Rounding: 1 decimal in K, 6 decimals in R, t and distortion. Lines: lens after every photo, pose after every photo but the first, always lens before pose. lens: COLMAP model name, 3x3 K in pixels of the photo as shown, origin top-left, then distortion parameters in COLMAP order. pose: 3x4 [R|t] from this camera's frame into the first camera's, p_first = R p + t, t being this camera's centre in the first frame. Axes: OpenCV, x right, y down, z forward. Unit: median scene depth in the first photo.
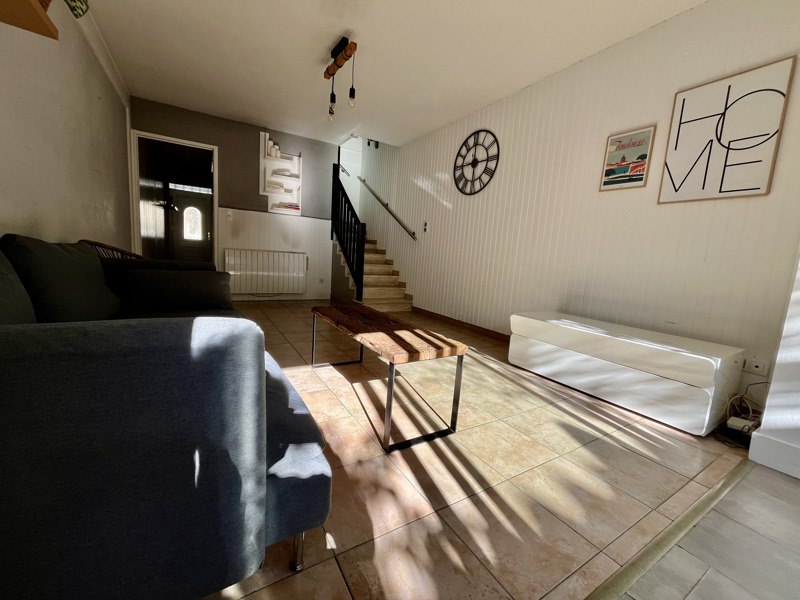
lens RADIAL K [[322.4, 0, 395.8], [0, 322.4, 299.3], [0, 0, 1]] dist [0.002592, 0.000298]
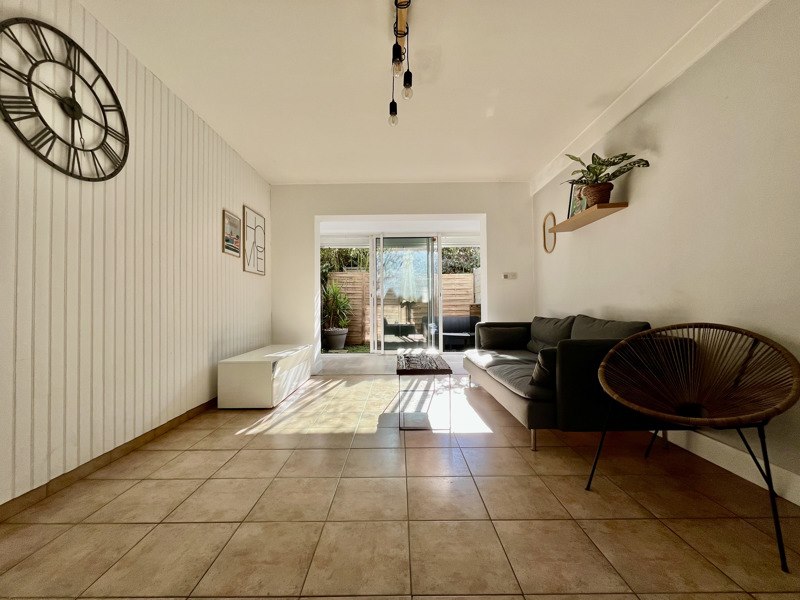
lens RADIAL K [[322.4, 0, 399.0], [0, 322.4, 301.8], [0, 0, 1]] dist [0.002592, 0.000298]
pose [[-0.855154, -0.048037, 0.516143, -0.407262], [0.022159, 0.991399, 0.128981, -0.212519], [-0.517900, 0.121736, -0.846735, 1.232471]]
